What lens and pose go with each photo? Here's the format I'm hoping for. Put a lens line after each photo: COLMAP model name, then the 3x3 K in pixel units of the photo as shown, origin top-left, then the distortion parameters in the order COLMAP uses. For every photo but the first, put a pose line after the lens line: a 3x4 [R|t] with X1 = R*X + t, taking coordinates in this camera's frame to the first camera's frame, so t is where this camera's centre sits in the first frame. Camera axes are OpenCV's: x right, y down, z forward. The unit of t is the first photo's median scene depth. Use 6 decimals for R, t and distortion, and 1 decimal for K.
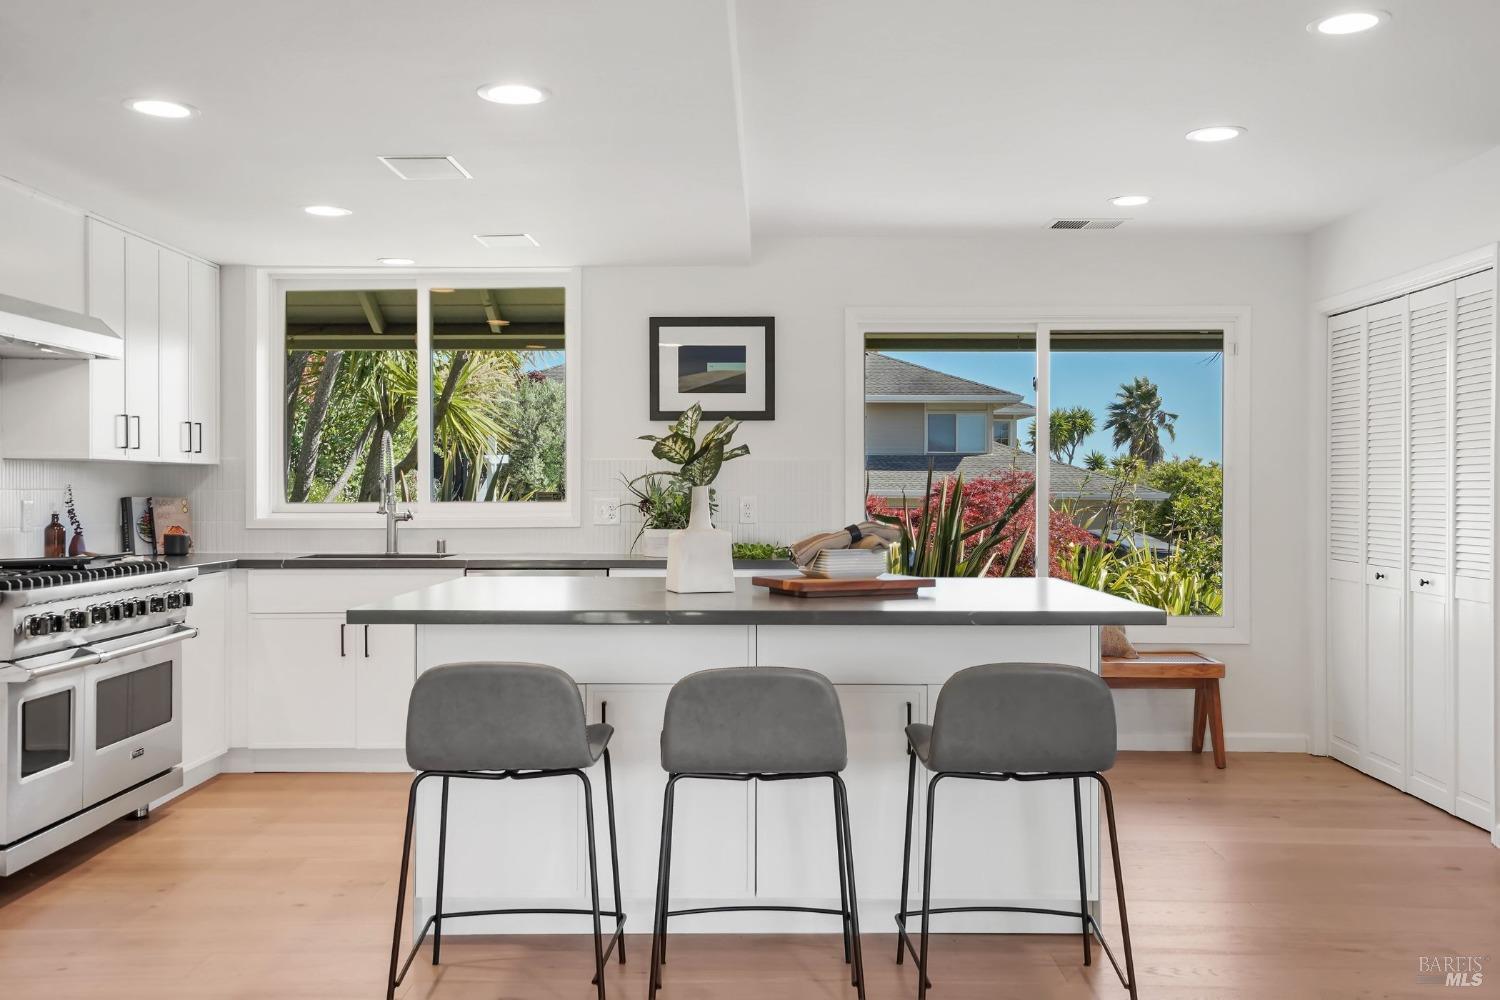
lens RADIAL K [[1404.2, 0, 750.0], [0, 1404.2, 500.0], [0, 0, 1]] dist [0.014915, 0.010623]
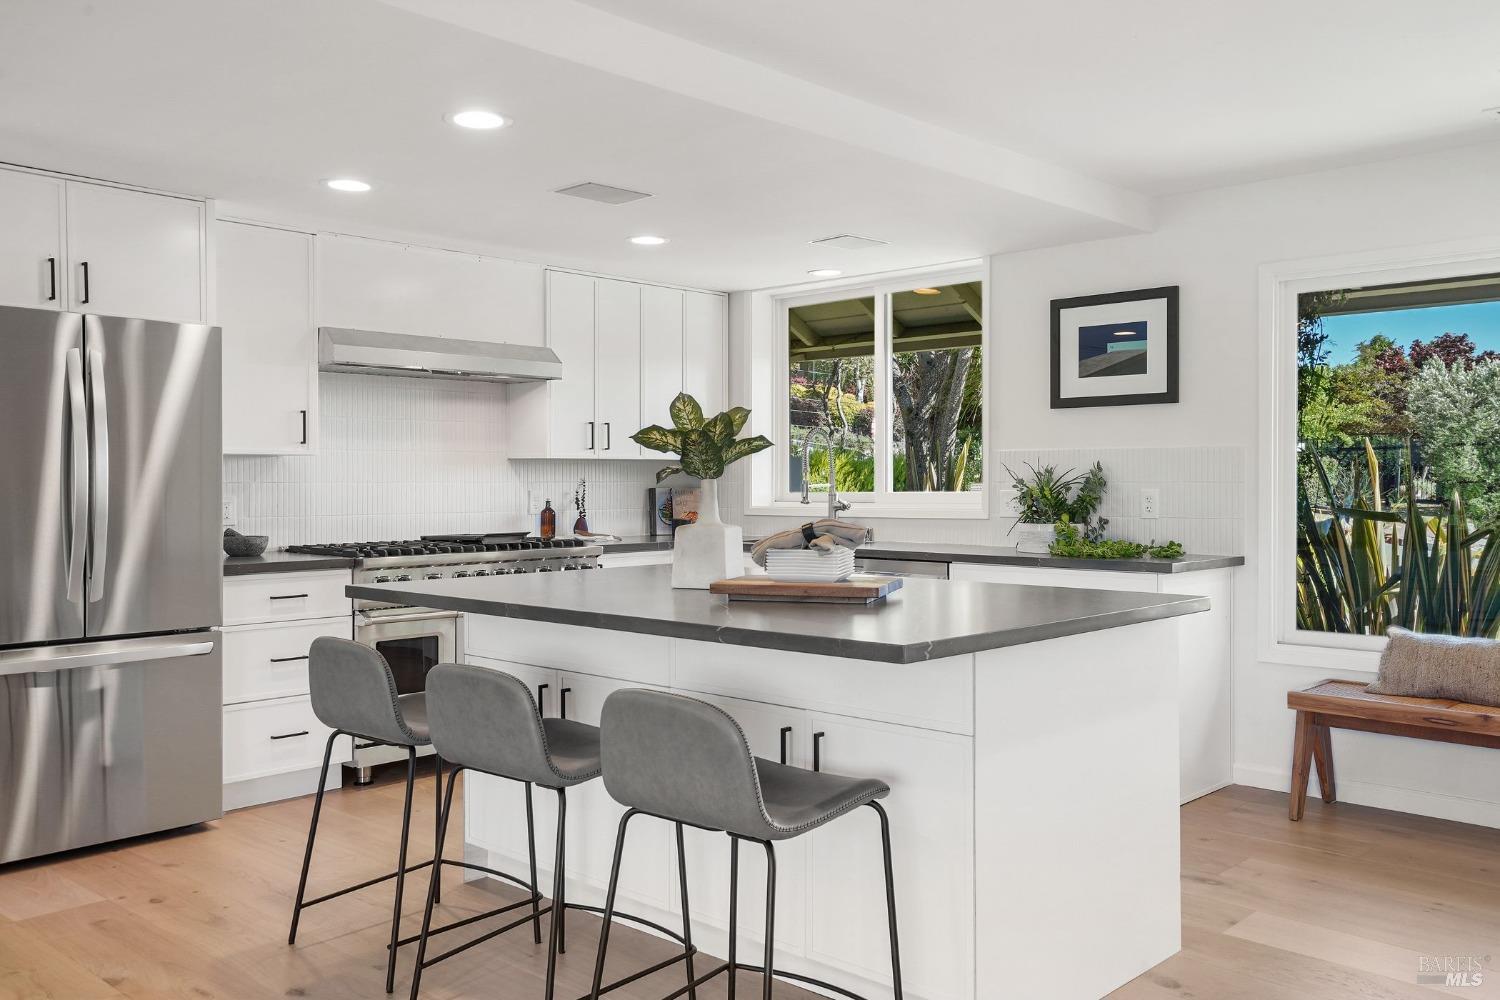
lens RADIAL K [[1246.1, 0, 750.0], [0, 1246.1, 500.0], [0, 0, 1]] dist [-0.005234, 0.000323]
pose [[0.731052, 0.009251, -0.682259, 0.356630], [-0.002964, 0.999942, 0.010382, -0.002839], [0.682316, -0.005567, 0.731036, 0.242641]]
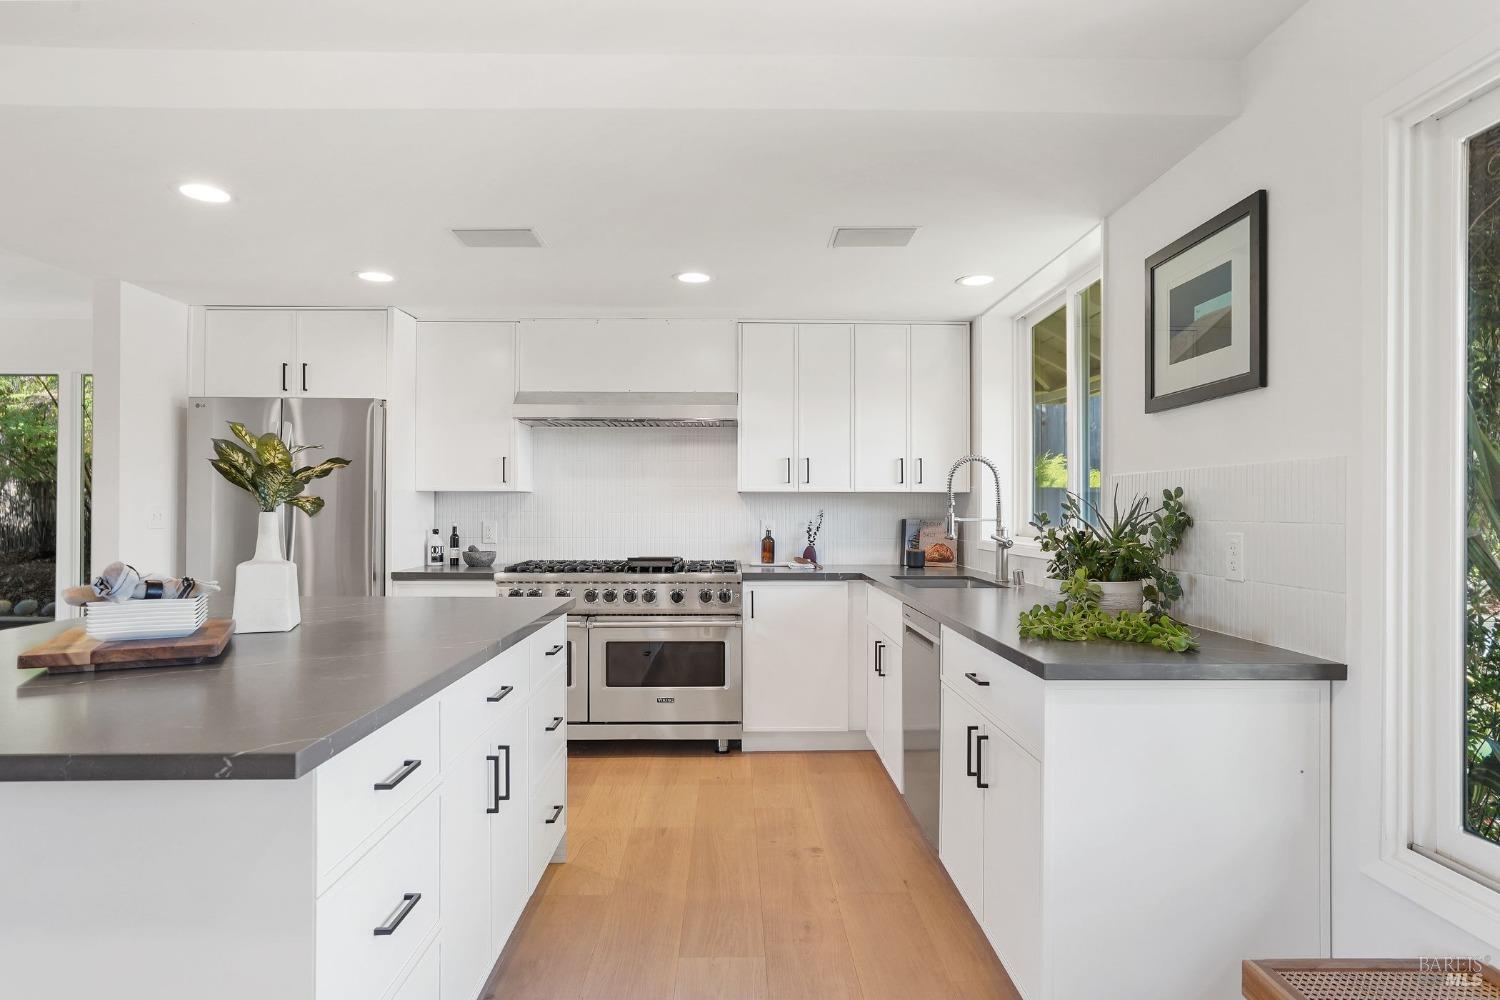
lens RADIAL K [[888.3, 0, 724.3], [0, 888.3, 499.1], [0, 0, 1]] dist [0.002373, 0.002720]
pose [[0.002078, -0.010628, -0.999941, 0.346801], [-0.010037, 0.999893, -0.010649, -0.009797], [0.999947, 0.010058, 0.001971, 0.800426]]
